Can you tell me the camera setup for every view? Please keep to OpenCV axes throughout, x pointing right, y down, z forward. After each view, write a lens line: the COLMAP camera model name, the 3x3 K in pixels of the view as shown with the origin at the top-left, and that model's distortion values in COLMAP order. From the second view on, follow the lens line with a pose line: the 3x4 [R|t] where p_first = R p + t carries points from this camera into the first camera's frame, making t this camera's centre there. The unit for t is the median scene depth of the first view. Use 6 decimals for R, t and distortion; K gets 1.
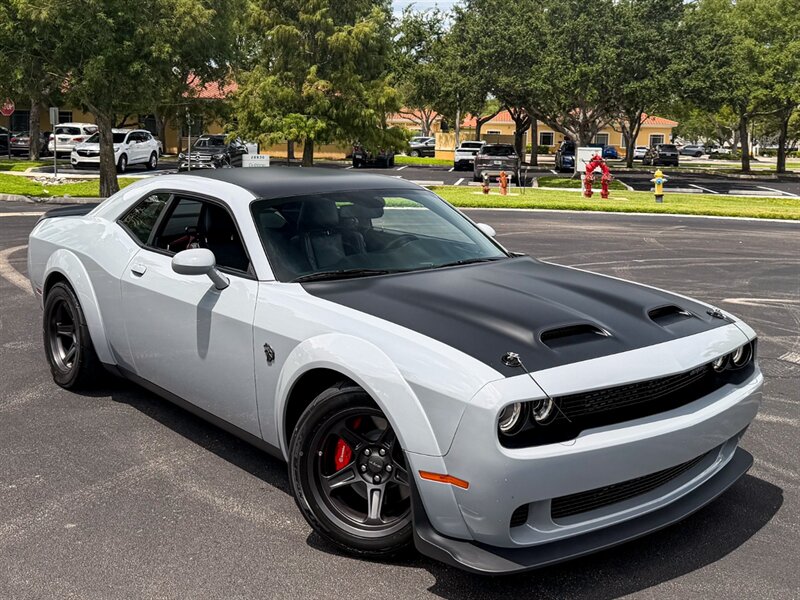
lens RADIAL K [[900.6, 0, 401.8], [0, 900.6, 213.8], [0, 0, 1]] dist [0.189958, -0.438821]
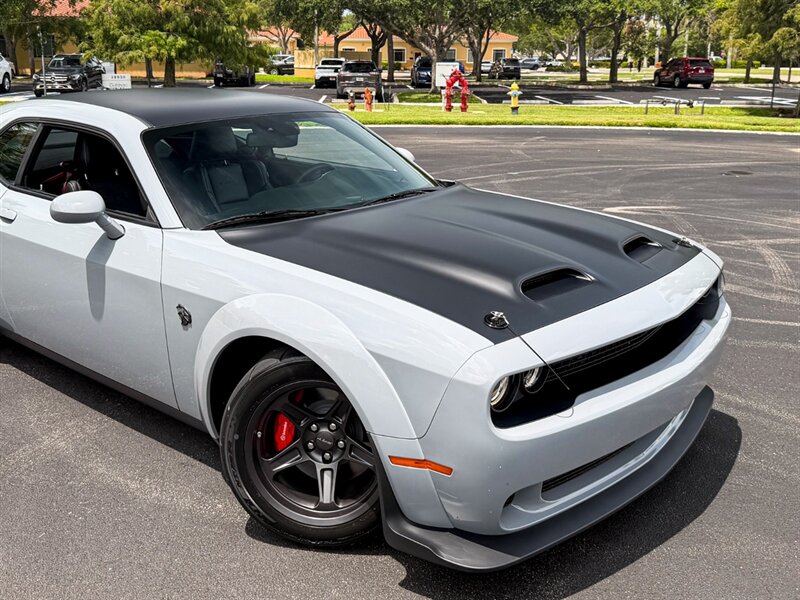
lens RADIAL K [[838.7, 0, 377.4], [0, 838.7, 247.9], [0, 0, 1]] dist [0.191981, -0.418814]
pose [[0.990379, -0.047244, 0.130066, -0.009636], [0.028680, 0.989585, 0.141063, -0.001873], [-0.135376, -0.135975, 0.981419, 0.030820]]
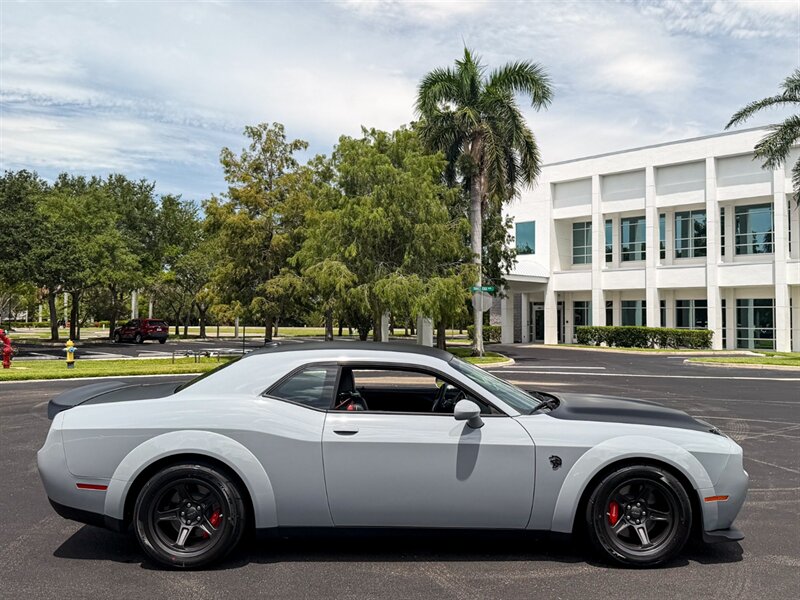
lens RADIAL K [[749.5, 0, 402.8], [0, 749.5, 283.1], [0, 0, 1]] dist [0.174430, -0.239684]
pose [[0.627873, 0.017558, 0.778117, -0.181542], [0.073908, 0.993883, -0.082064, -0.007906], [-0.774798, 0.109035, 0.622735, 0.052725]]
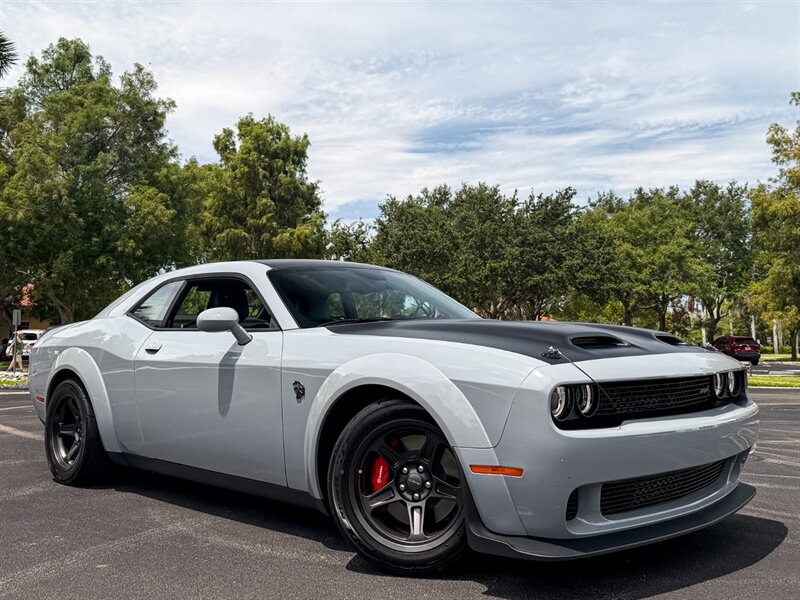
lens RADIAL K [[798.1, 0, 381.1], [0, 798.1, 247.9], [0, 0, 1]] dist [0.177952, -0.391976]
pose [[0.997352, -0.014580, 0.071242, -0.016298], [0.028844, 0.978646, -0.203521, 0.026018], [-0.066753, 0.205037, 0.976475, 0.008674]]
